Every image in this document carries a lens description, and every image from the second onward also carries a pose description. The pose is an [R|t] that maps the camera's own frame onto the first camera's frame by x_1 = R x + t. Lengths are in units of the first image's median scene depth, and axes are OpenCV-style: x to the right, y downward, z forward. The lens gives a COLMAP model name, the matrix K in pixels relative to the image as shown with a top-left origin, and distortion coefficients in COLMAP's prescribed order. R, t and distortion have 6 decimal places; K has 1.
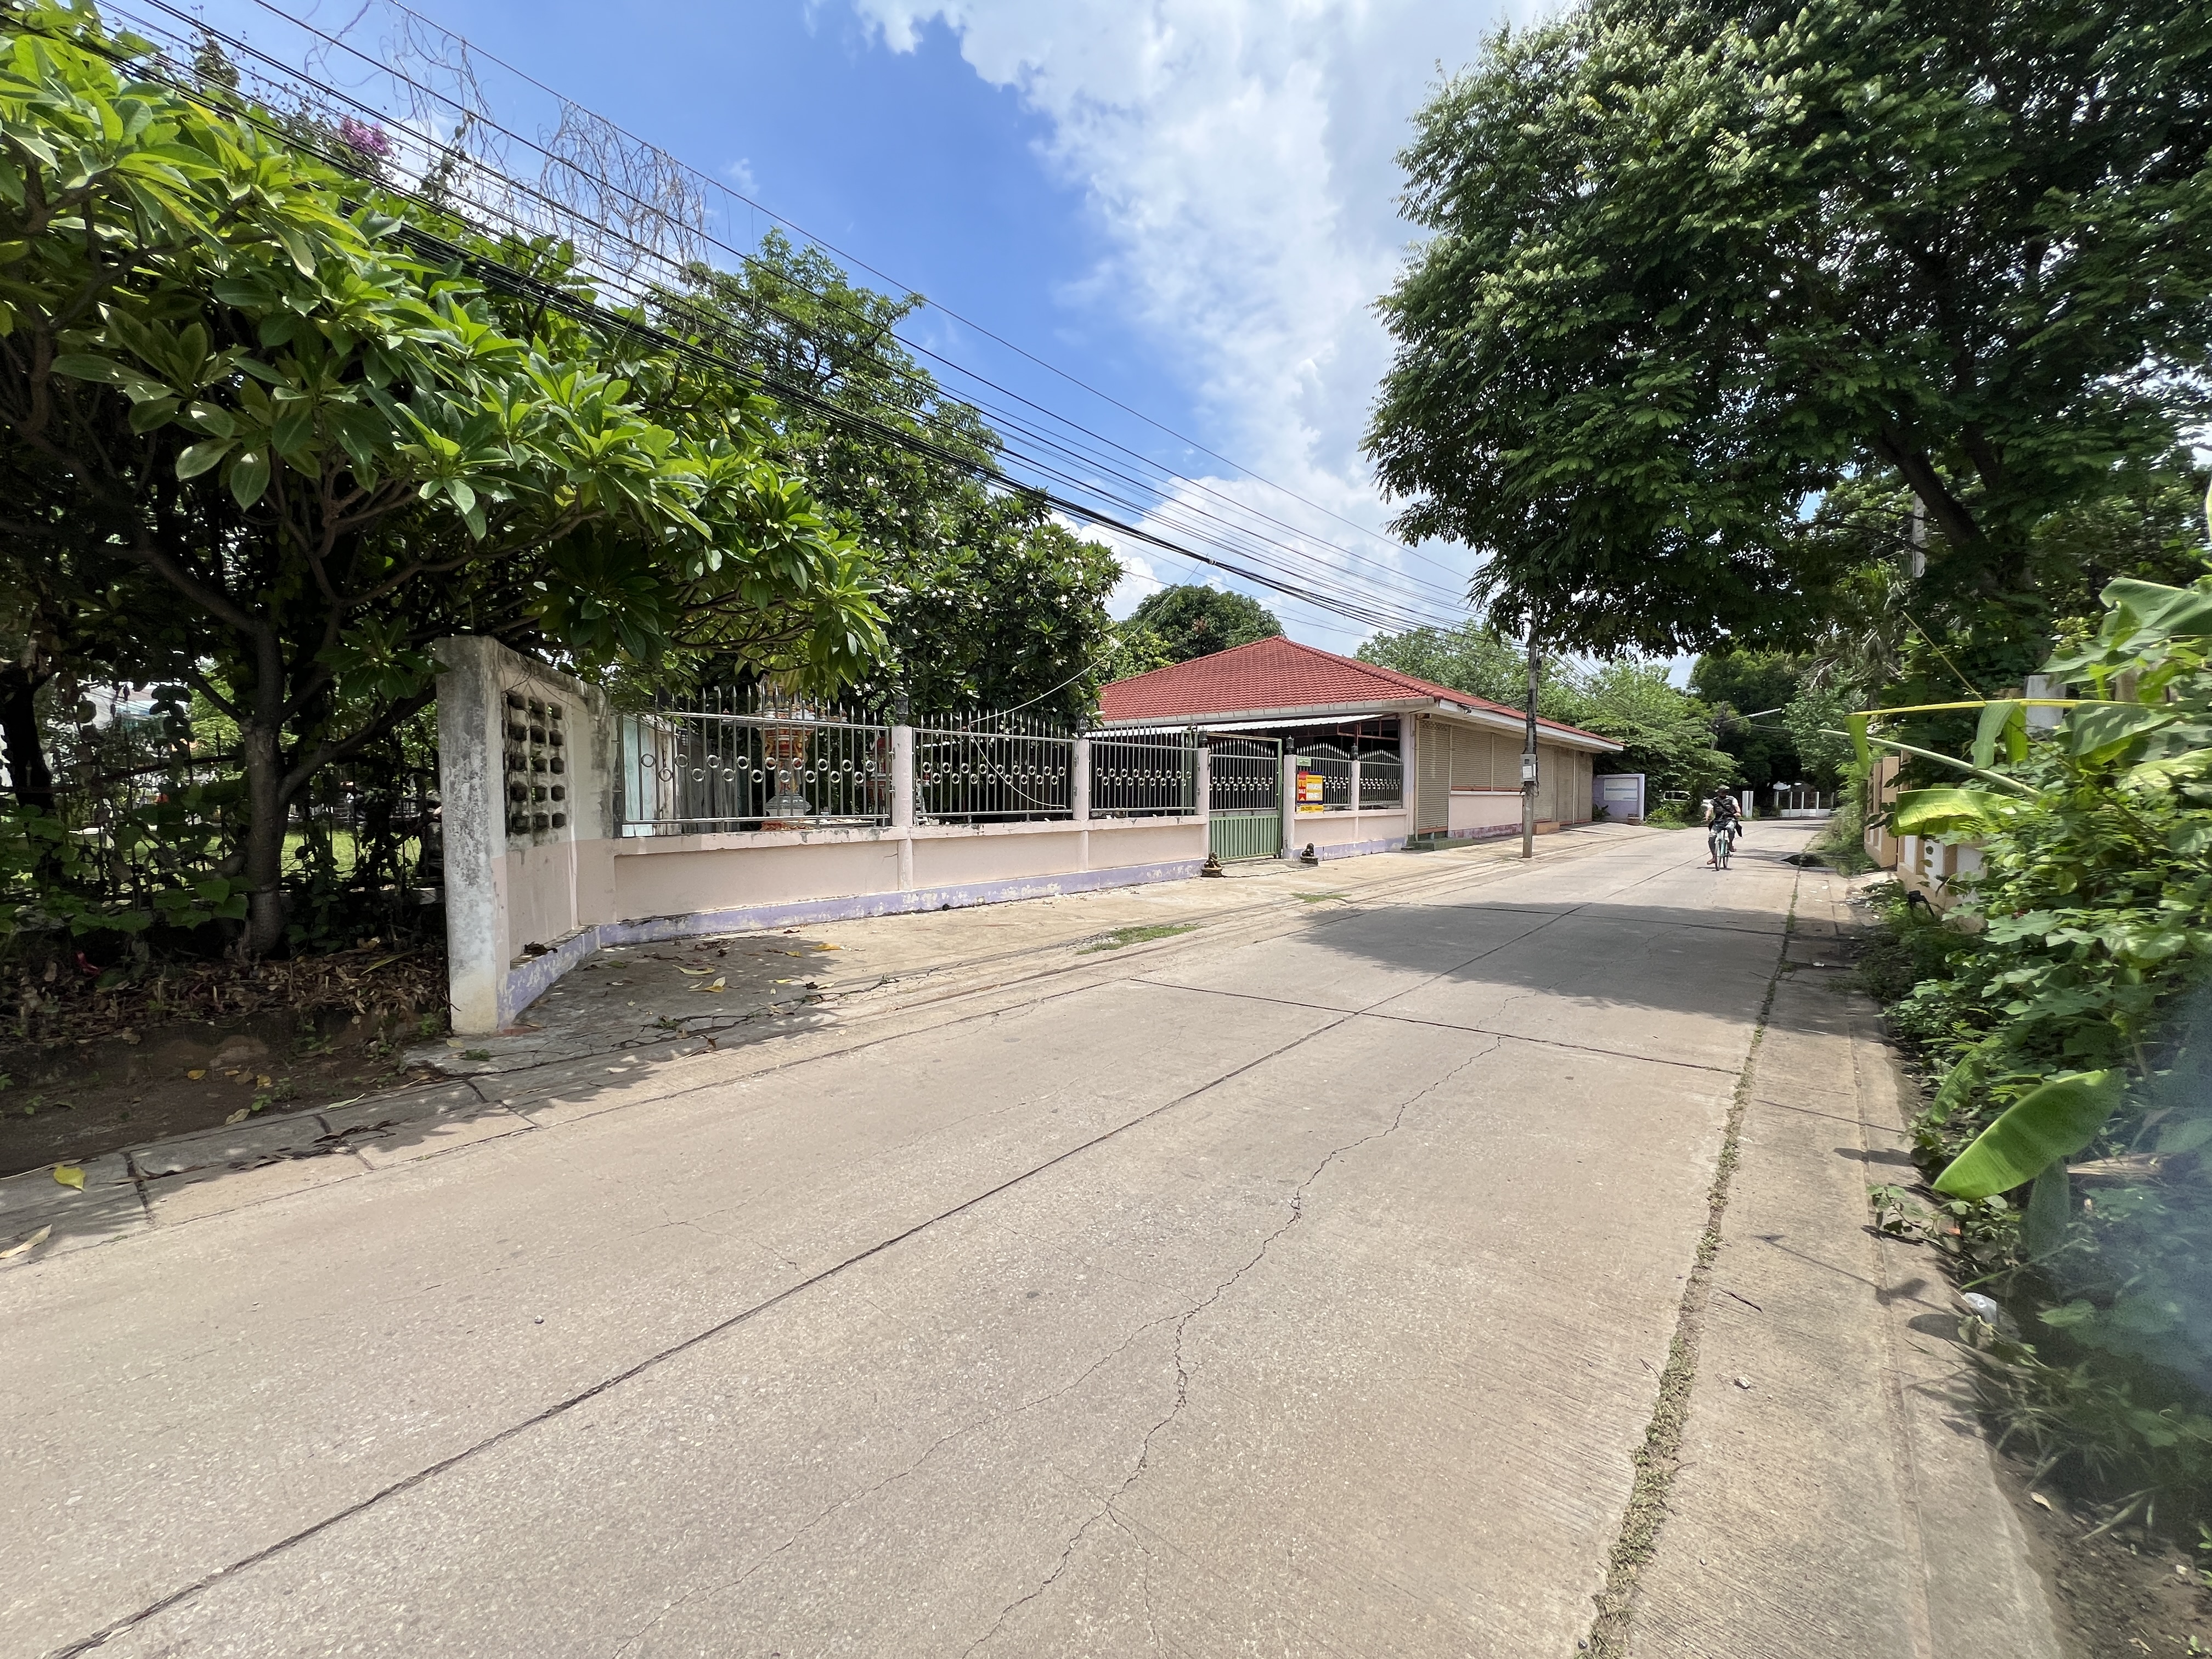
lens RADIAL K [[863.9, 0, 1111.8], [0, 863.9, 832.7], [0, 0, 1]] dist [0.013216, 0.000221]
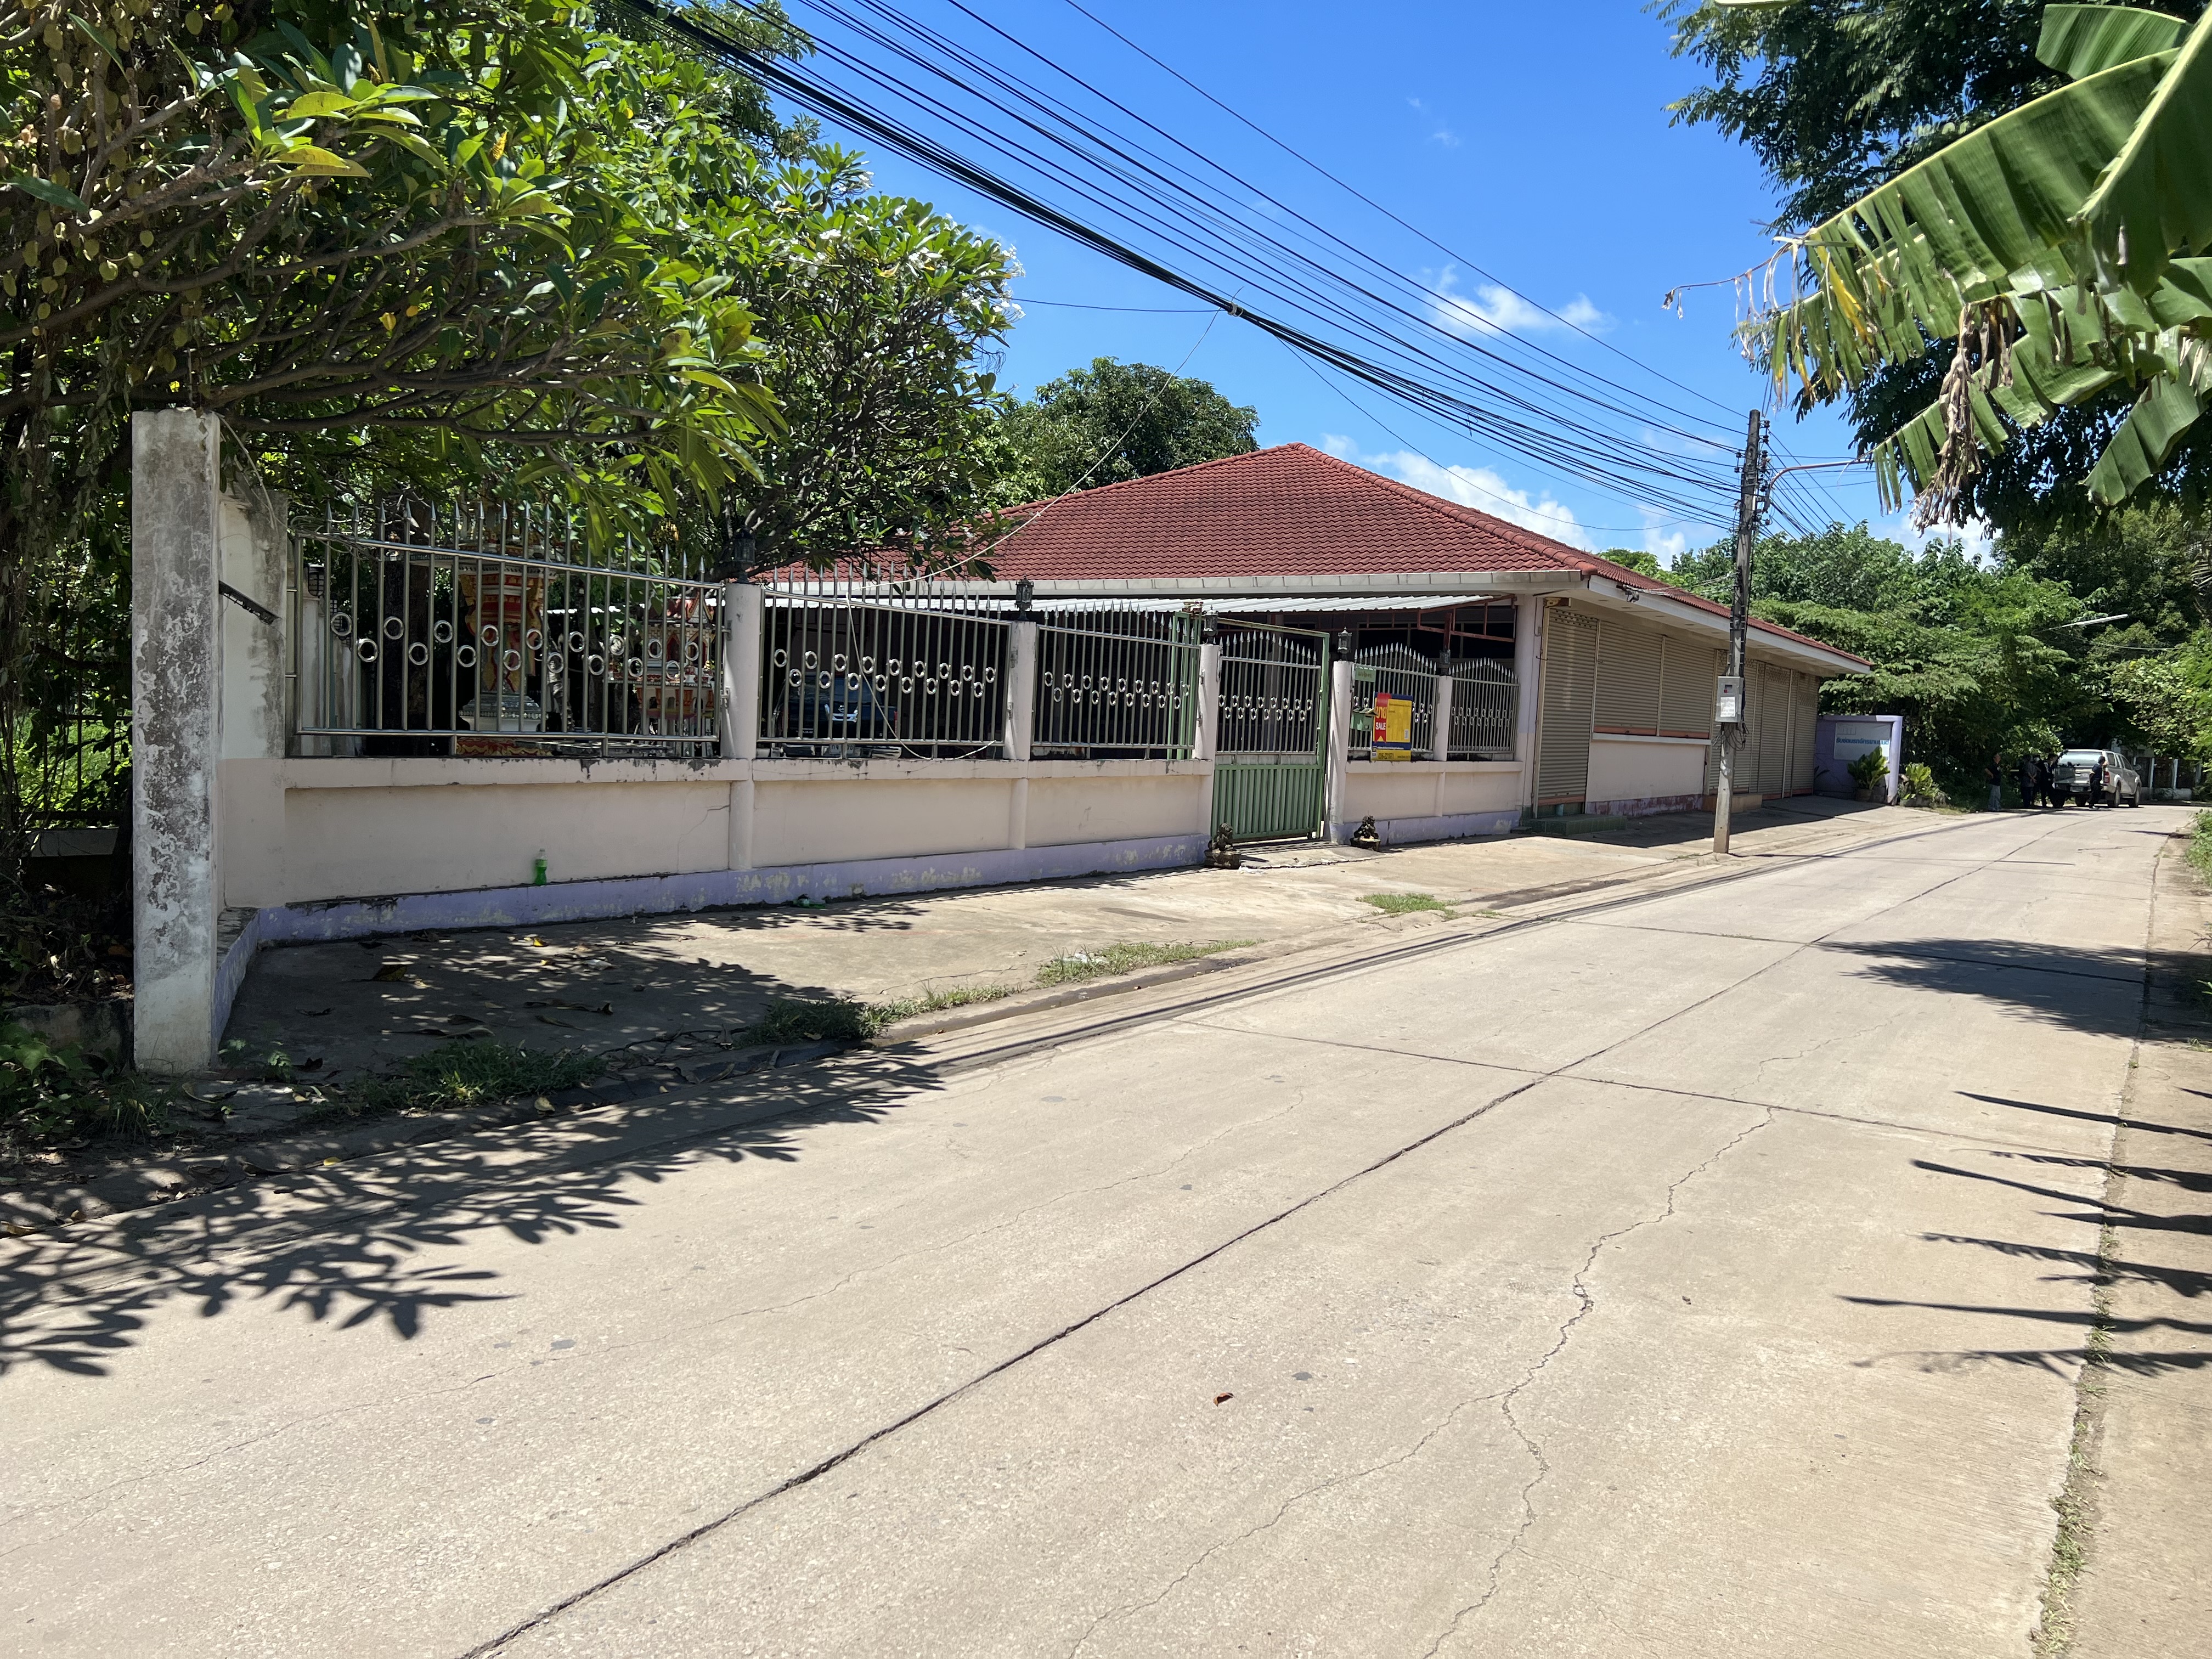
lens RADIAL K [[1598.0, 0, 1120.3], [0, 1598.0, 842.6], [0, 0, 1]] dist [0.051624, -0.010660]
pose [[0.993374, 0.035598, 0.109278, -0.078113], [-0.039396, 0.998685, 0.032796, 0.002783], [-0.107967, -0.036884, 0.993470, -0.072379]]
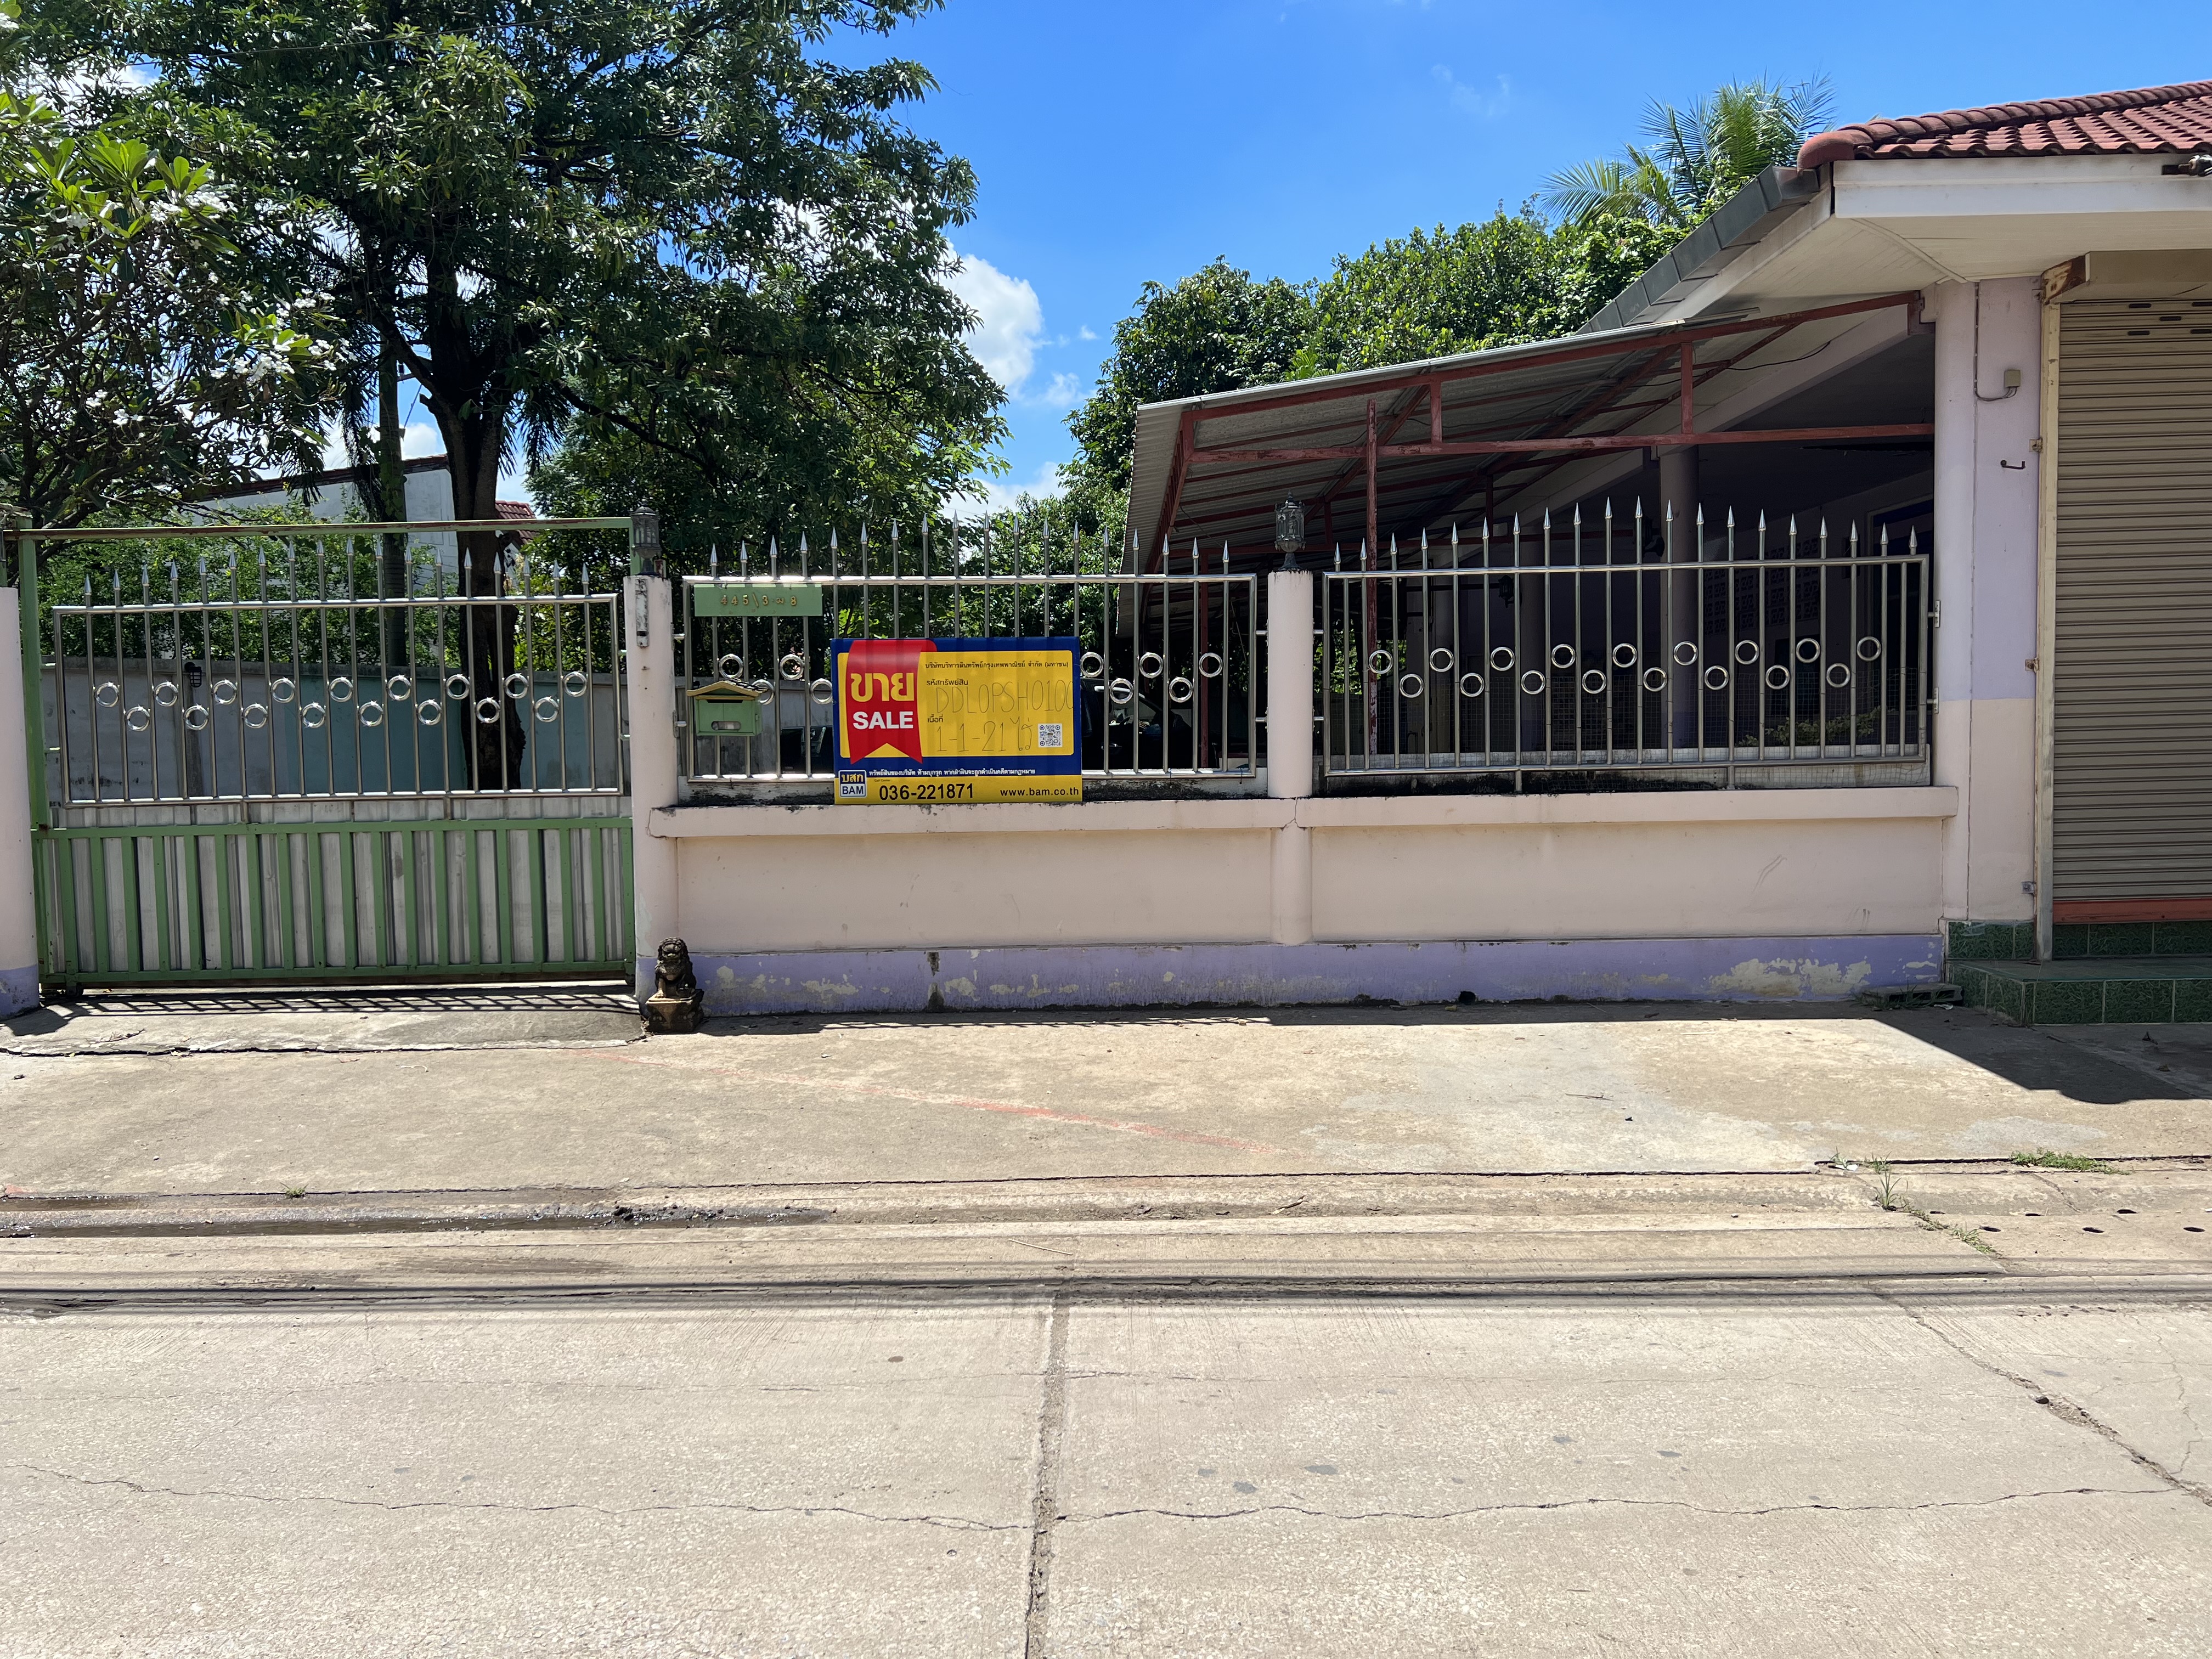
lens RADIAL K [[1598.0, 0, 1104.6], [0, 1598.0, 817.3], [0, 0, 1]] dist [0.051624, -0.010660]
pose [[0.610509, 0.032830, -0.791329, 0.411668], [-0.015861, 0.999447, 0.029228, -0.023922], [0.791851, -0.005292, 0.610692, 0.517909]]
